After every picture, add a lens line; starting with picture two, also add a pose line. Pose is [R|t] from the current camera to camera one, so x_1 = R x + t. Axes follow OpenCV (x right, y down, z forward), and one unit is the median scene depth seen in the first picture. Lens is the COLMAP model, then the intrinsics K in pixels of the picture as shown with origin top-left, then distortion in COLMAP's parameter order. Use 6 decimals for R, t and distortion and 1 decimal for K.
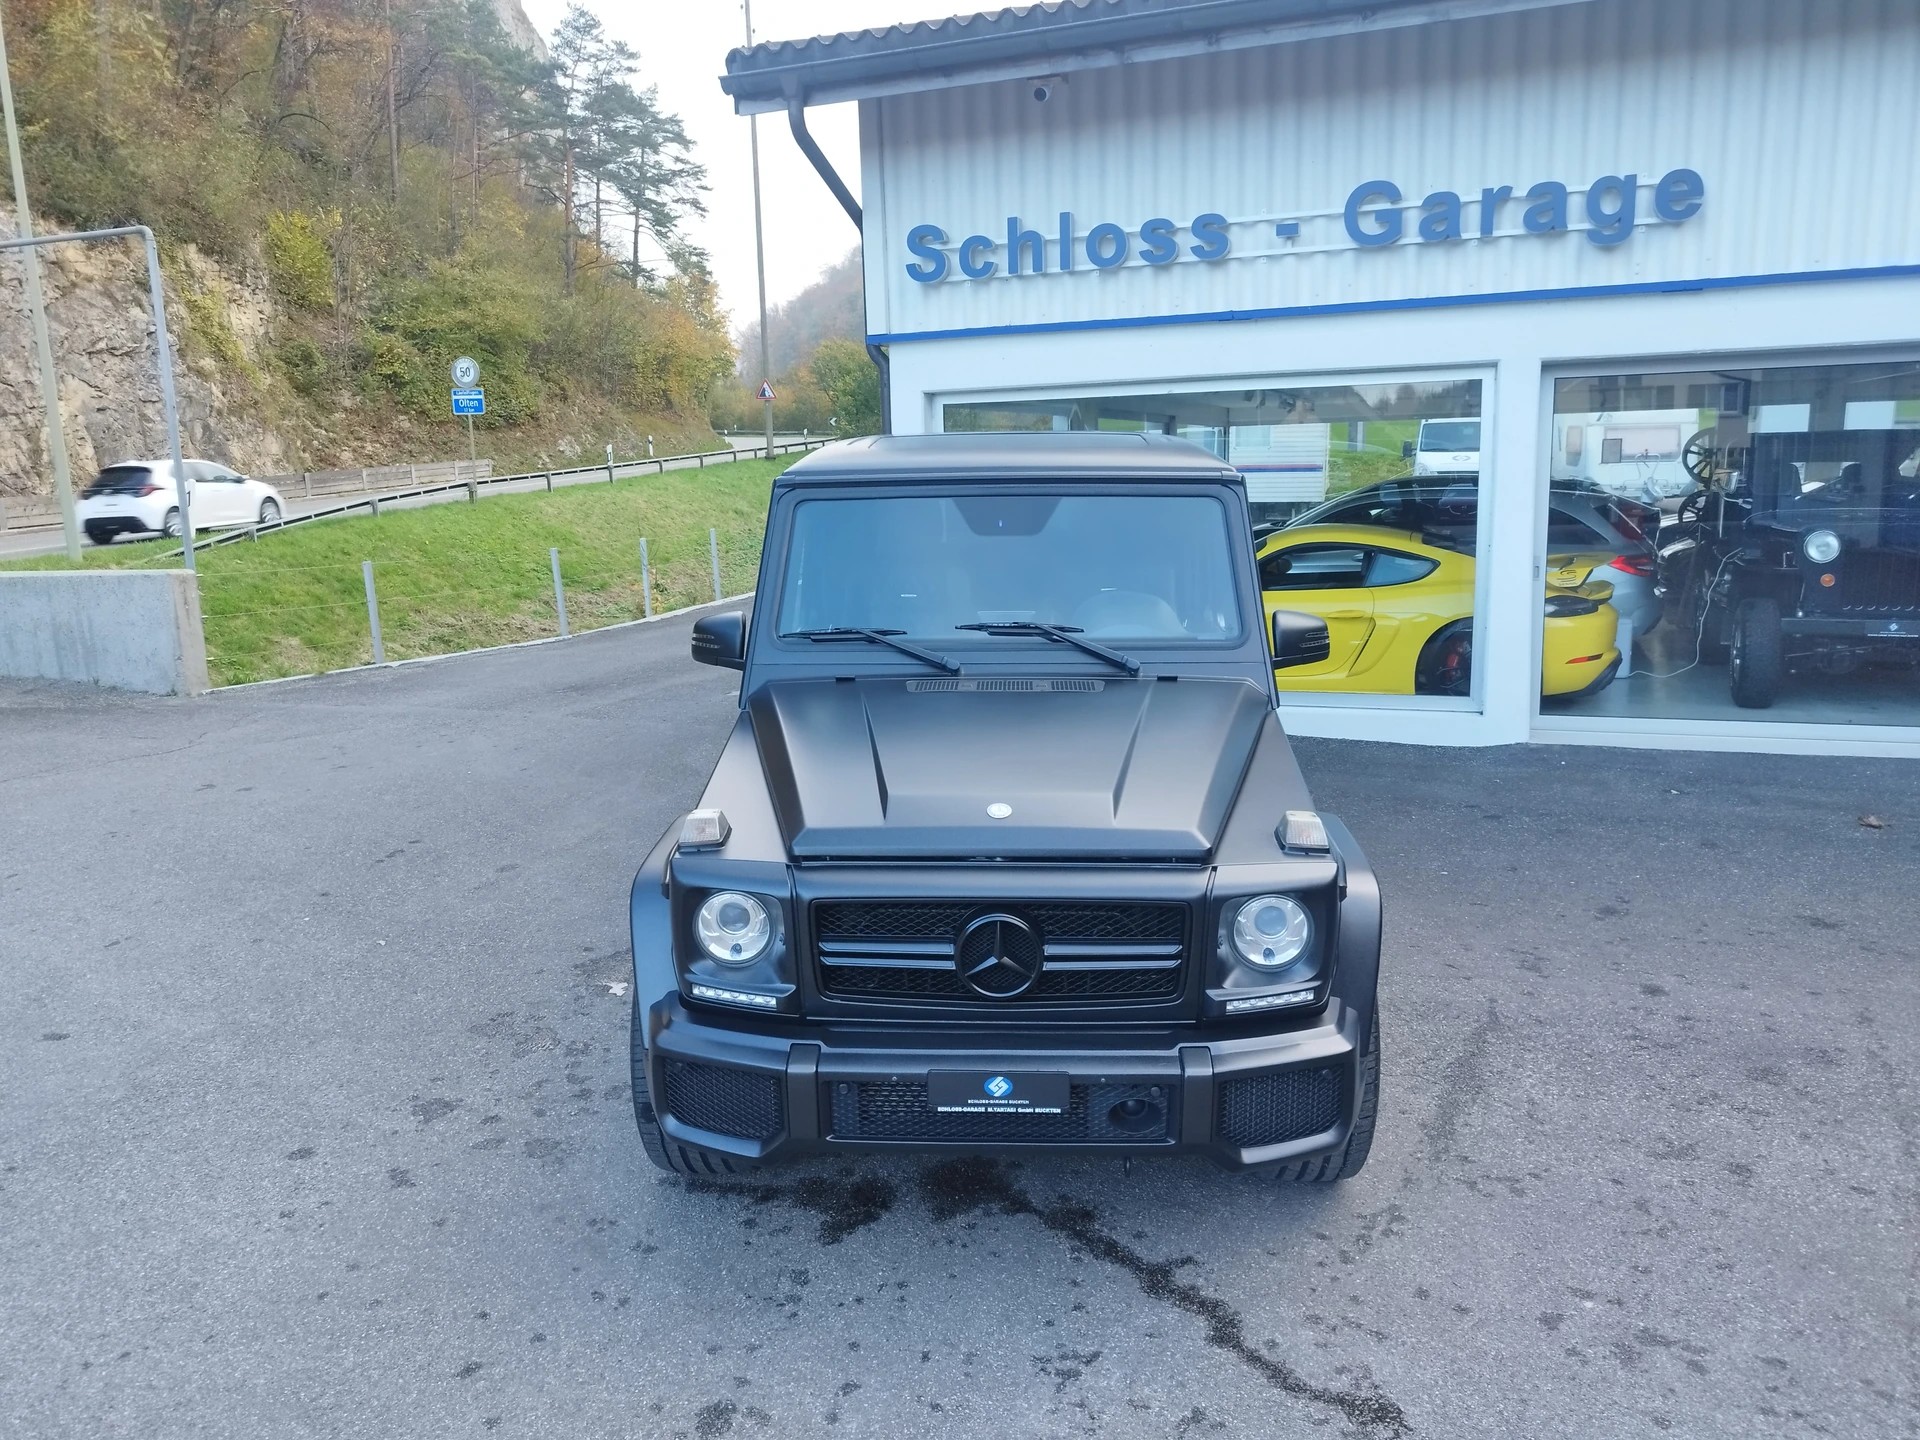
lens RADIAL K [[1373.7, 0, 963.5], [0, 1373.7, 718.1], [0, 0, 1]] dist [0.012685, -0.000434]
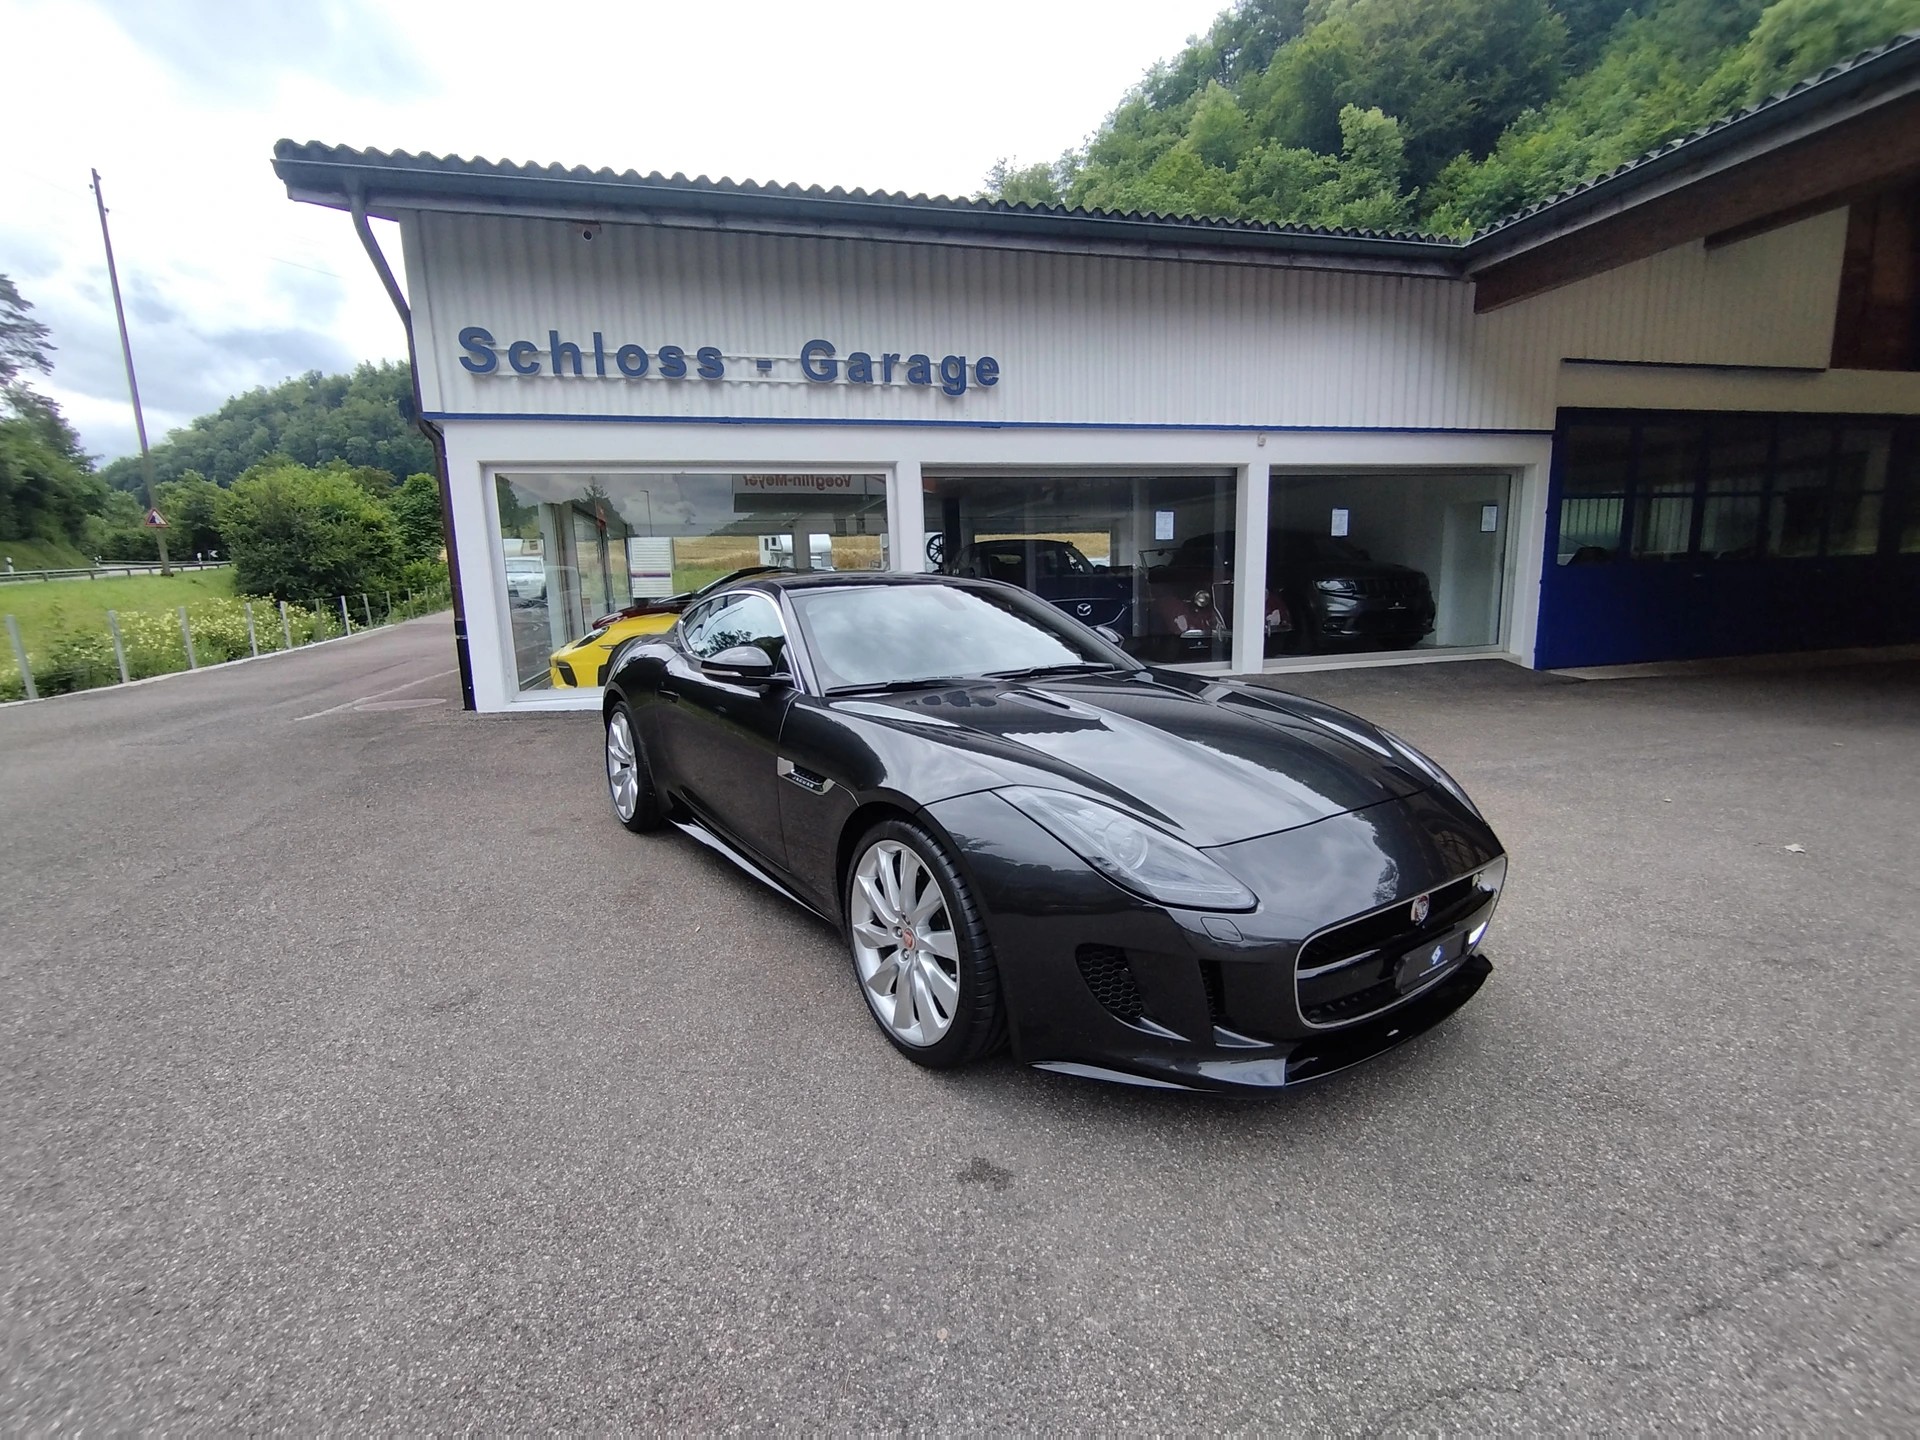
lens RADIAL K [[872.6, 0, 955.4], [0, 872.6, 724.9], [0, 0, 1]] dist [-0.003379, 0.002677]
pose [[0.817629, -0.091302, 0.568460, -0.160186], [0.109829, 0.993949, 0.001671, 0.052981], [-0.565173, 0.061068, 0.822709, 0.118514]]
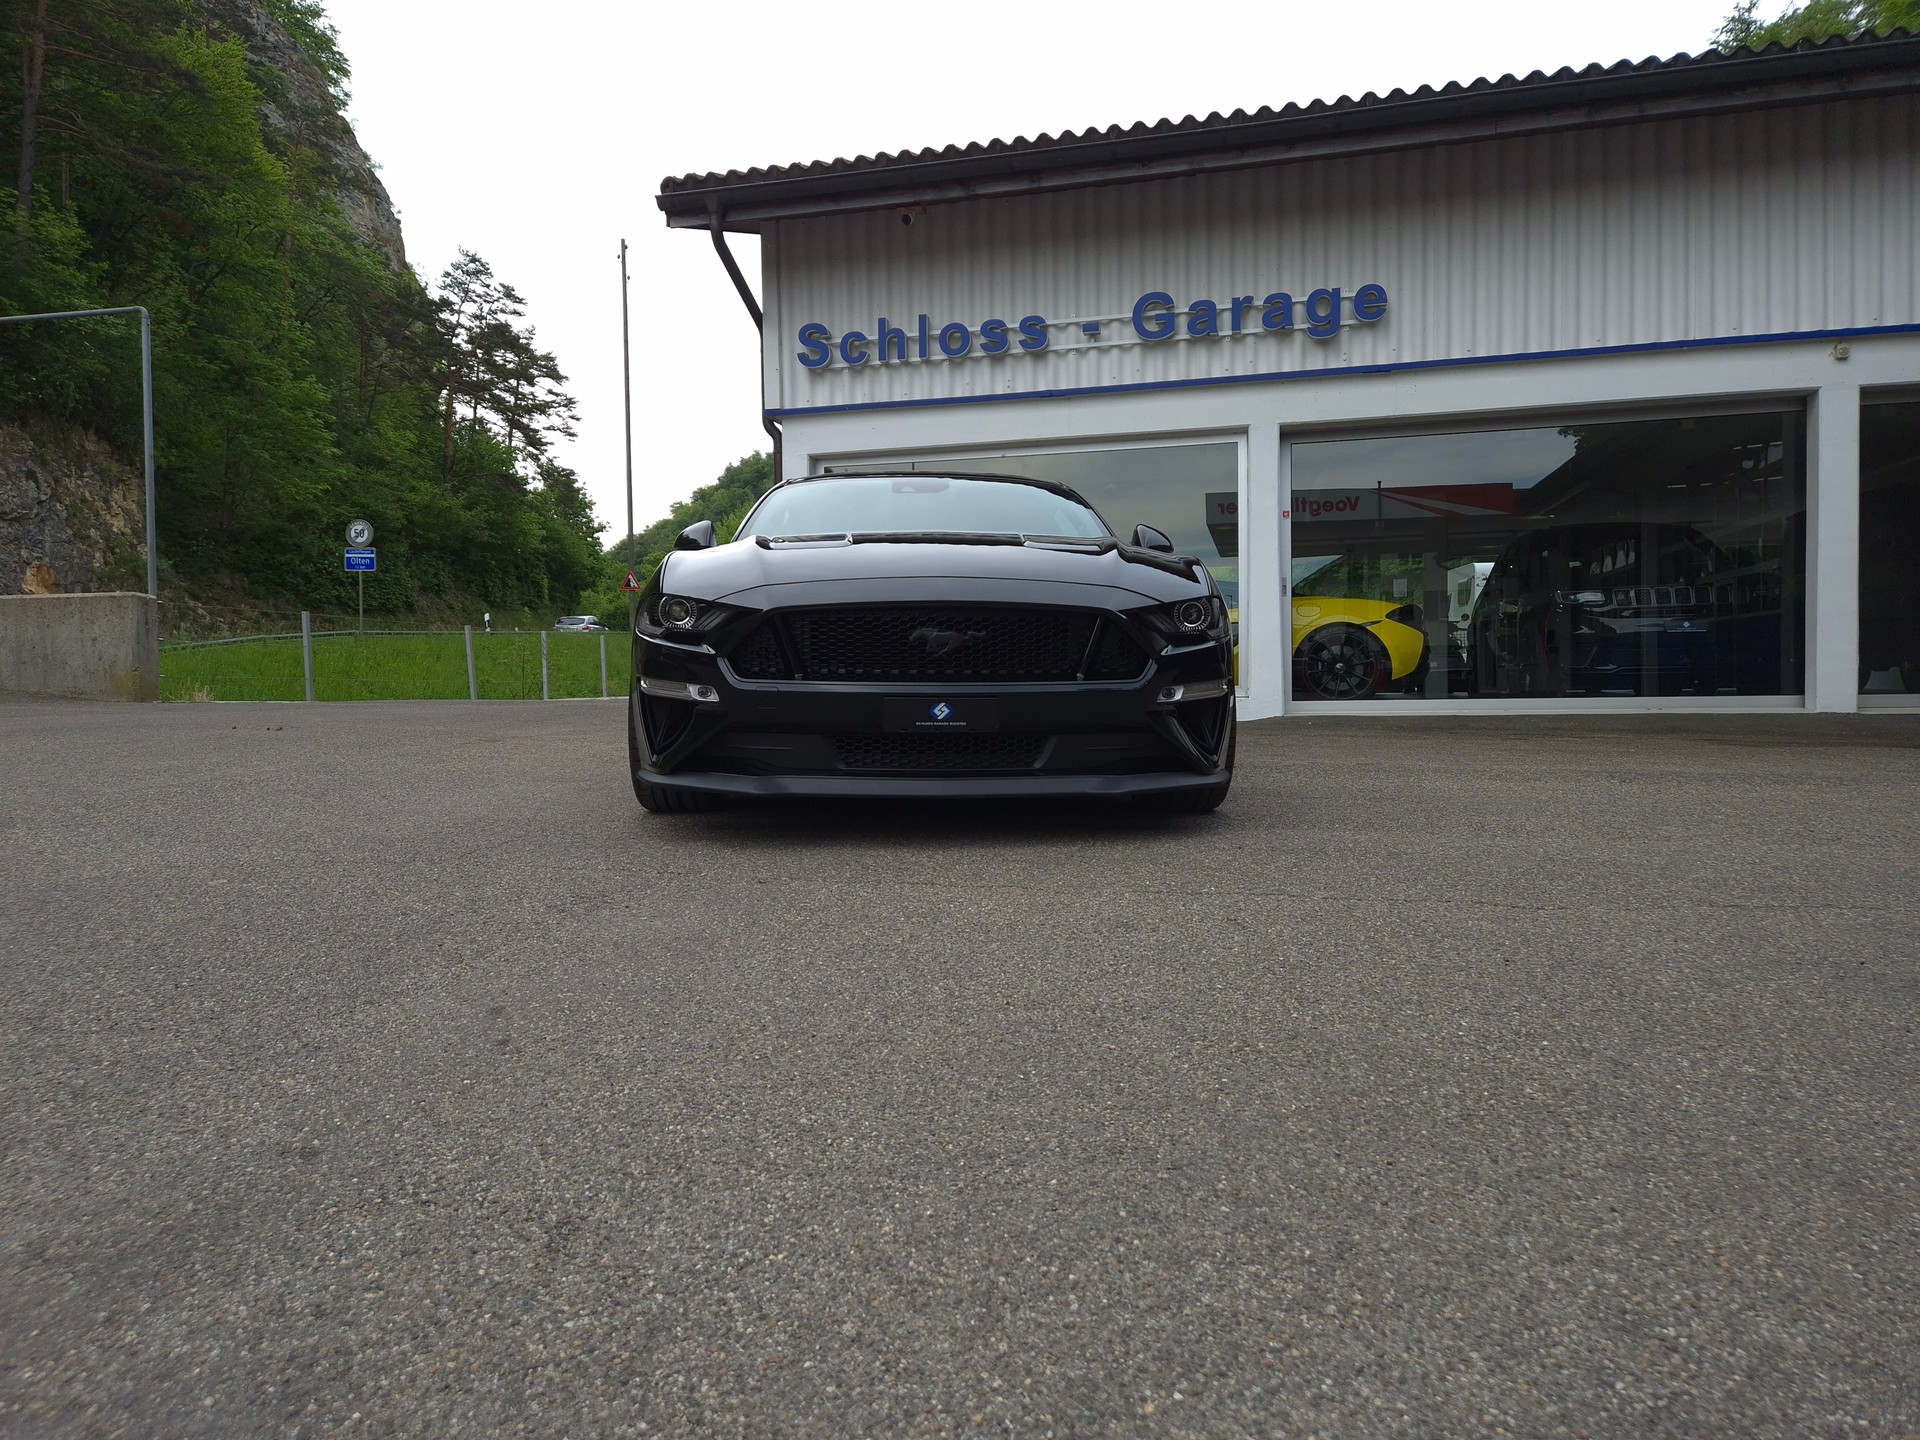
lens RADIAL K [[1265.1, 0, 941.9], [0, 1265.1, 716.8], [0, 0, 1]] dist [0.082365, -0.068384]
pose [[0.993853, 0.012241, 0.110025, -0.036223], [0.005168, 0.987654, -0.156565, 0.195306], [-0.110584, 0.156171, 0.981520, -0.124672]]
